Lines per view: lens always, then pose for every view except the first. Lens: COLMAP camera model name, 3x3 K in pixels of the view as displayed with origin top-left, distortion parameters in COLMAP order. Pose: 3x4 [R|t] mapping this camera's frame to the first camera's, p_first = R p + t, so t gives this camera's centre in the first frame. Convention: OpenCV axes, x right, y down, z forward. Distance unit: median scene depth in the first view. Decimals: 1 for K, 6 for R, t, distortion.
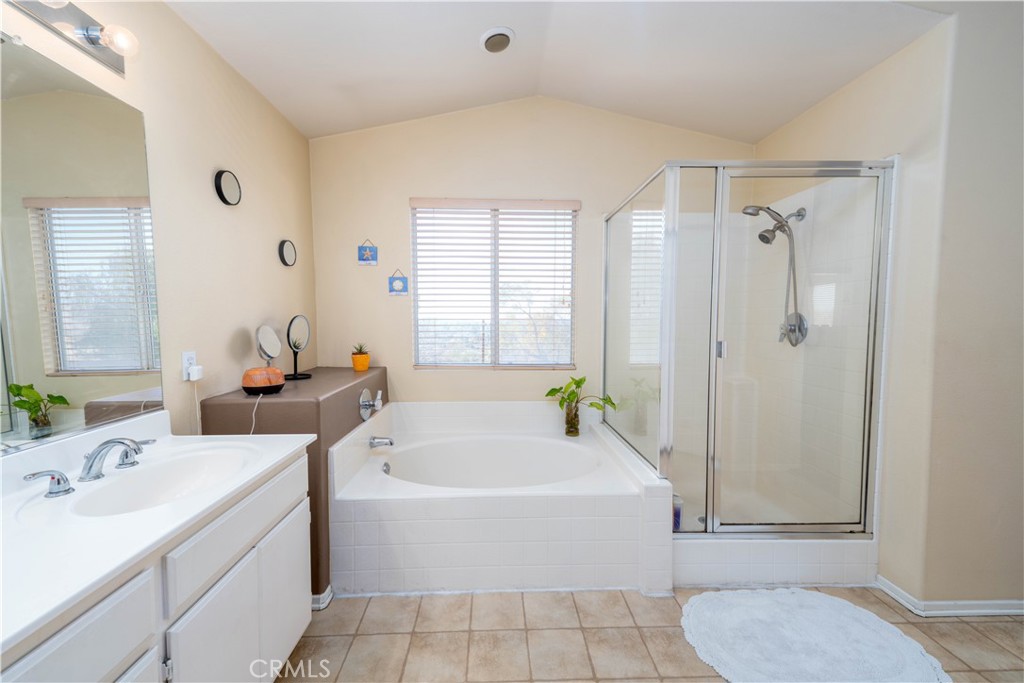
lens RADIAL K [[404.3, 0, 513.1], [0, 404.3, 338.7], [0, 0, 1]] dist [0.035801, -0.006860]
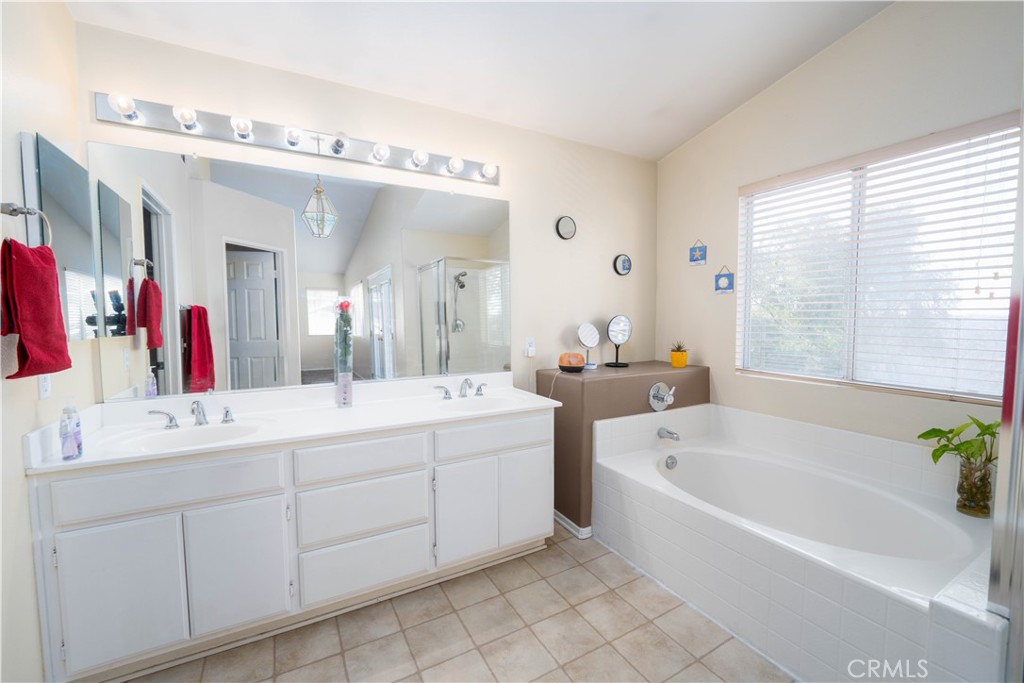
lens RADIAL K [[419.8, 0, 512.0], [0, 419.8, 341.5], [0, 0, 1]] dist [0.001291, -0.006437]
pose [[0.451549, 0.050041, -0.890842, 0.544040], [-0.043654, 0.998469, 0.033960, -0.008367], [0.891178, 0.023554, 0.453042, 0.167959]]
